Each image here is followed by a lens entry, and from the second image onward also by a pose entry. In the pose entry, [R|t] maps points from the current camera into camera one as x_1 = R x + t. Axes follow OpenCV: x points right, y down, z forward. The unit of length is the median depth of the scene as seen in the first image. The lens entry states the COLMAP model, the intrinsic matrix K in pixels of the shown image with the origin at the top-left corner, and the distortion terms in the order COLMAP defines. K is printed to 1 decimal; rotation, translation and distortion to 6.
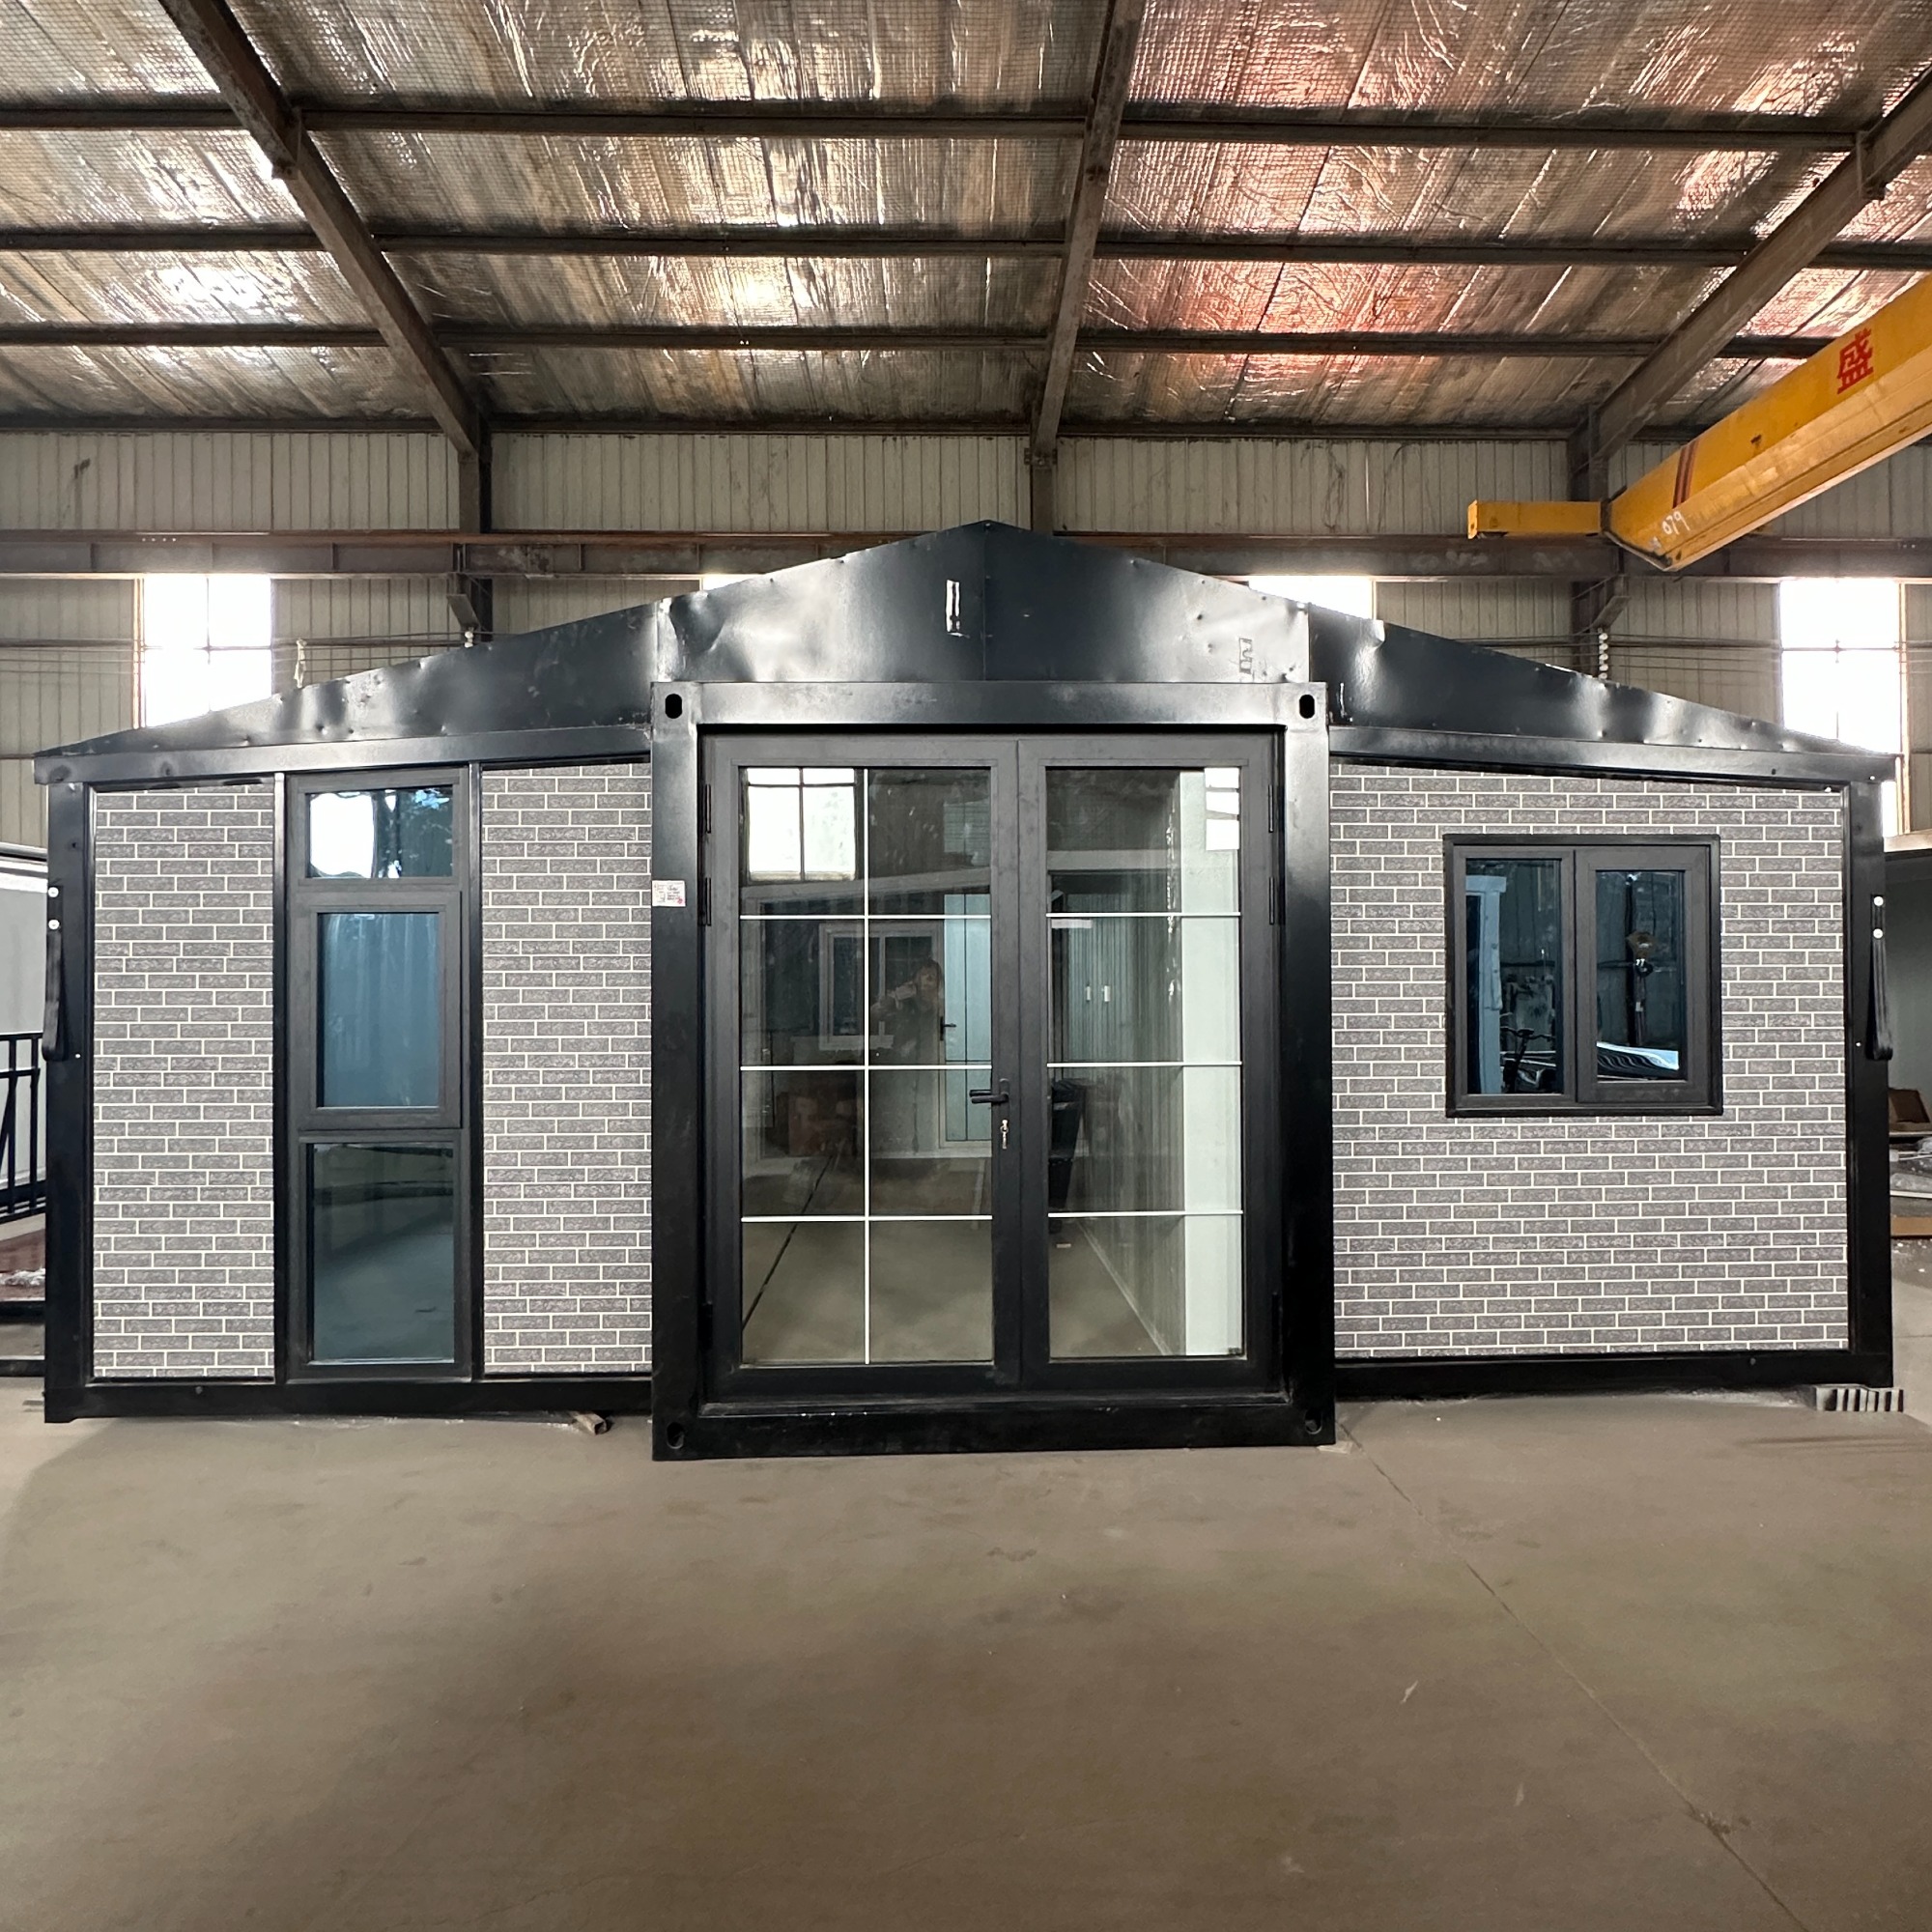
lens RADIAL K [[1284.7, 0, 965.3], [0, 1284.7, 968.5], [0, 0, 1]] dist [-0.002409, 0.002242]
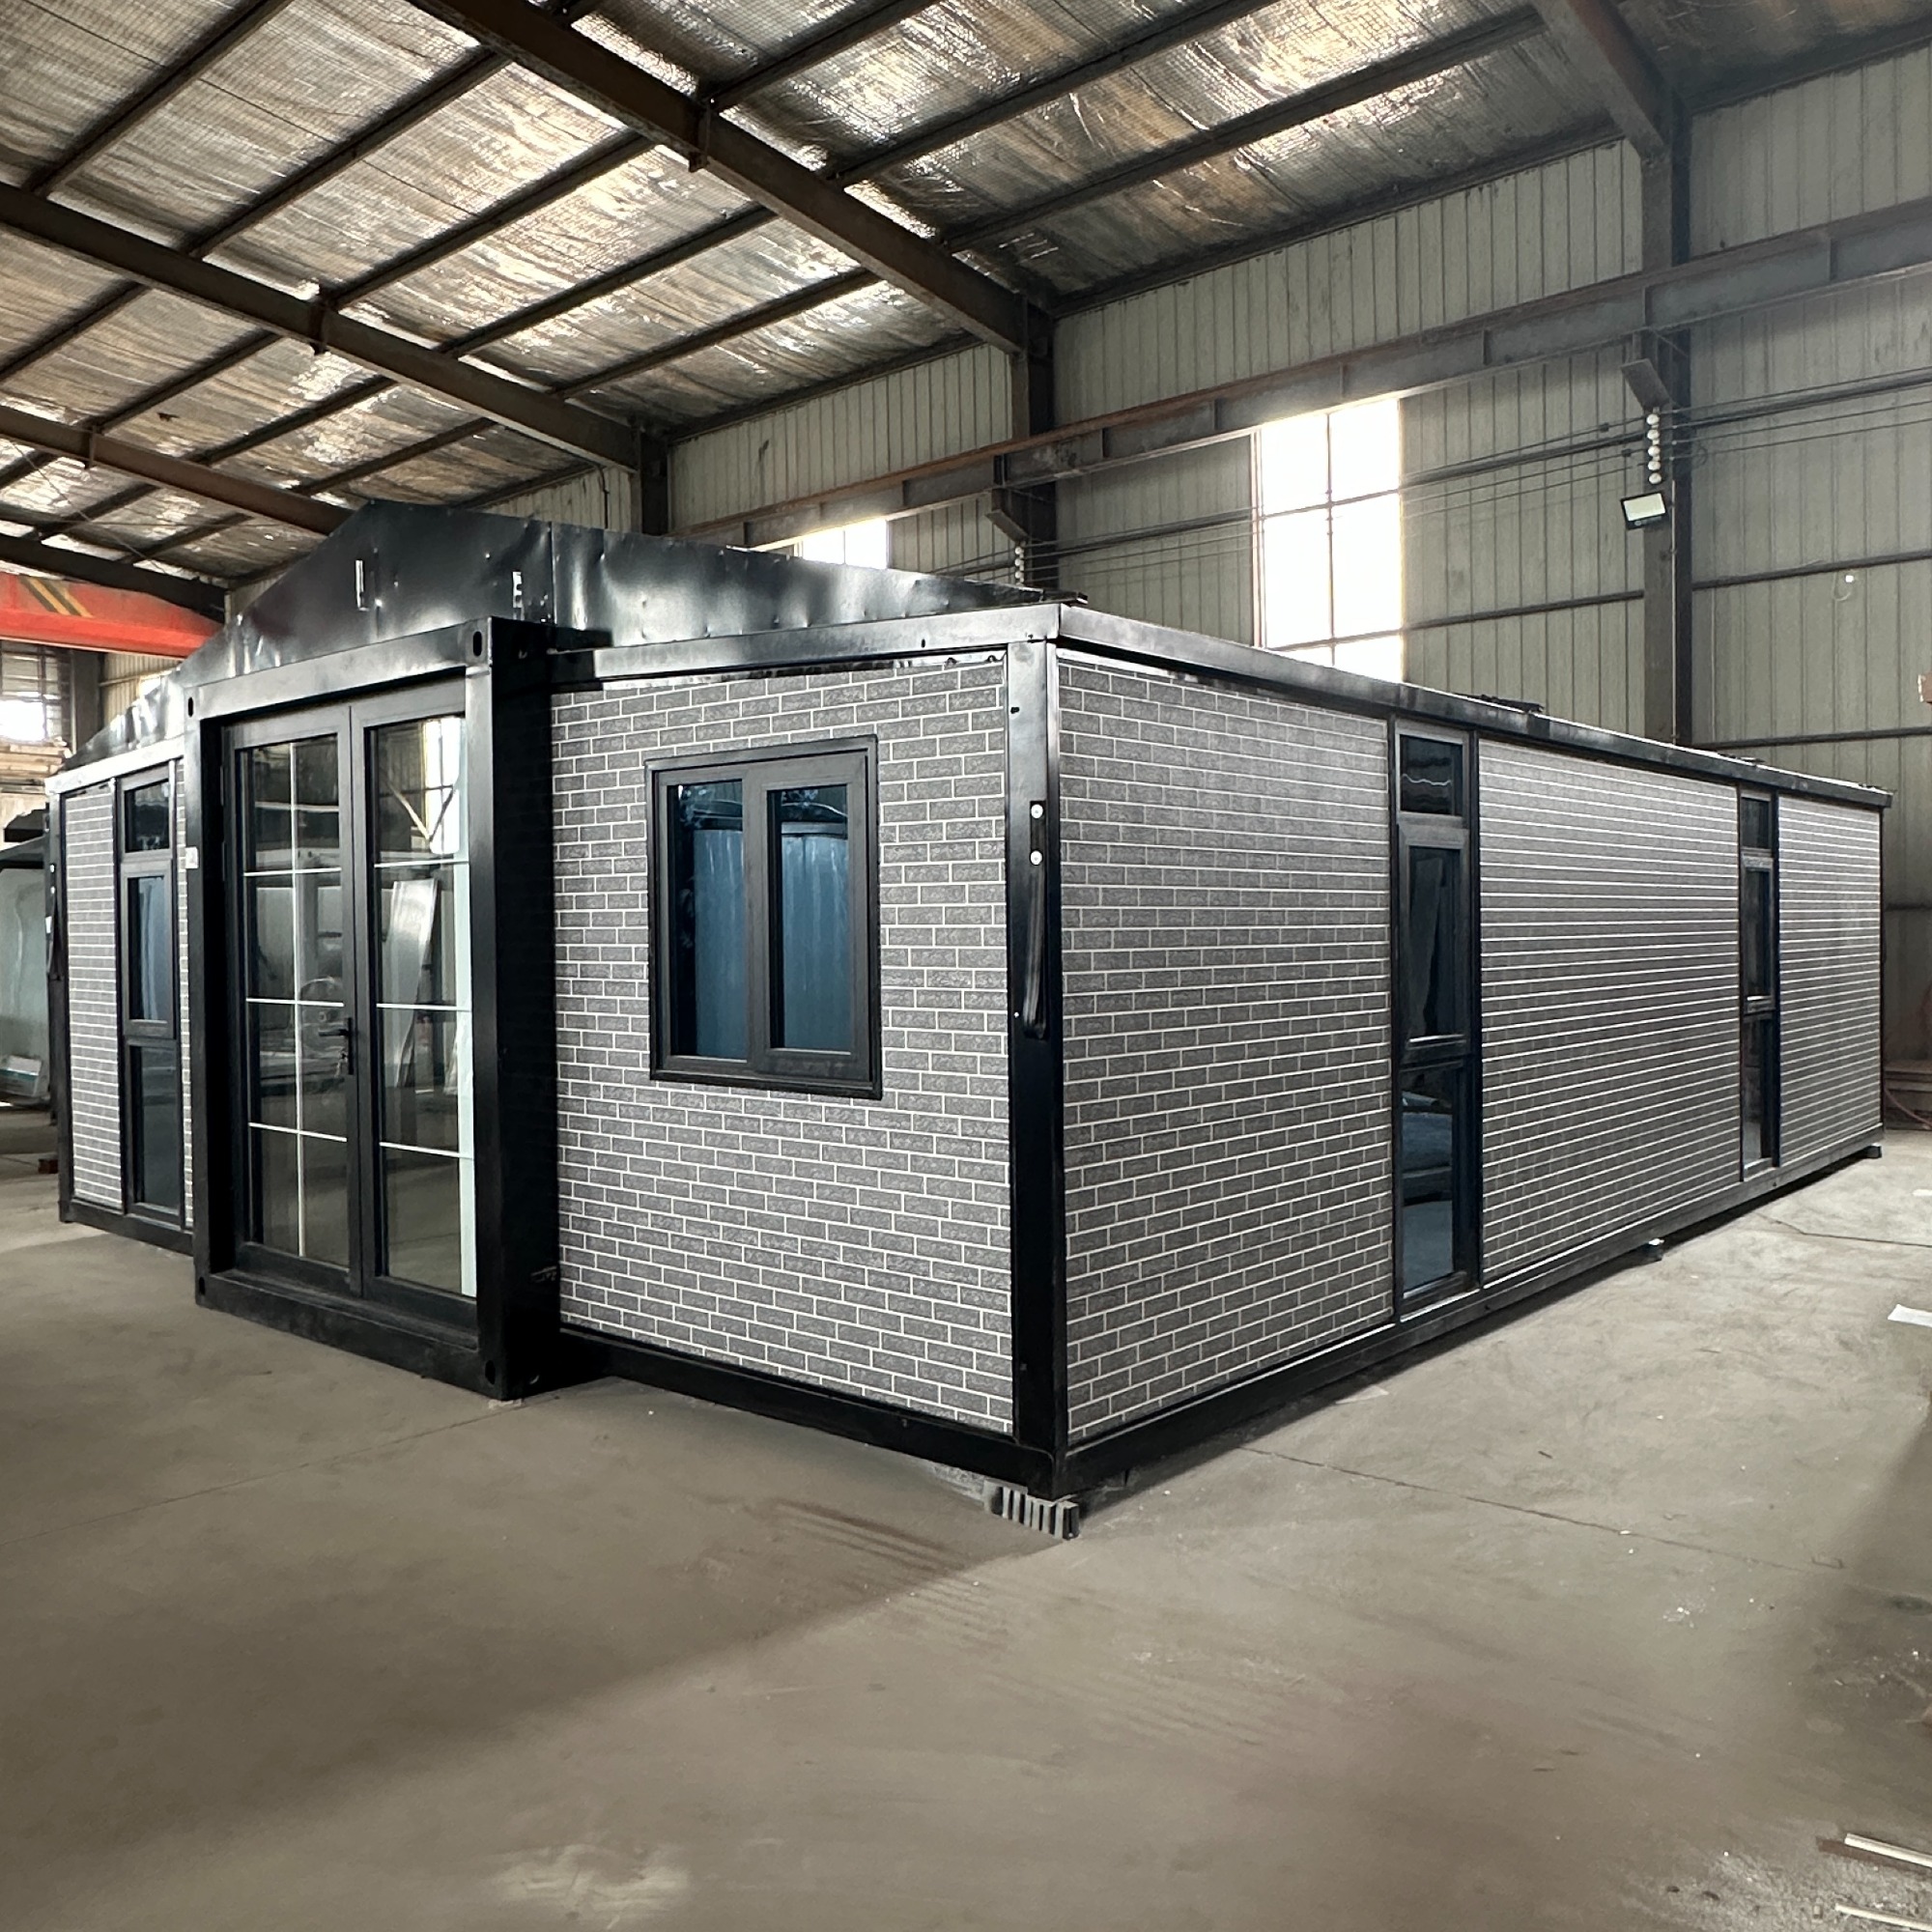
lens RADIAL K [[1633.9, 0, 966.1], [0, 1633.9, 960.6], [0, 0, 1]] dist [-0.012838, -0.010122]
pose [[0.729463, 0.013245, -0.683892, 1.294917], [0.012035, 0.999409, 0.032193, -0.000156], [0.683914, -0.031715, 0.728873, 0.323275]]
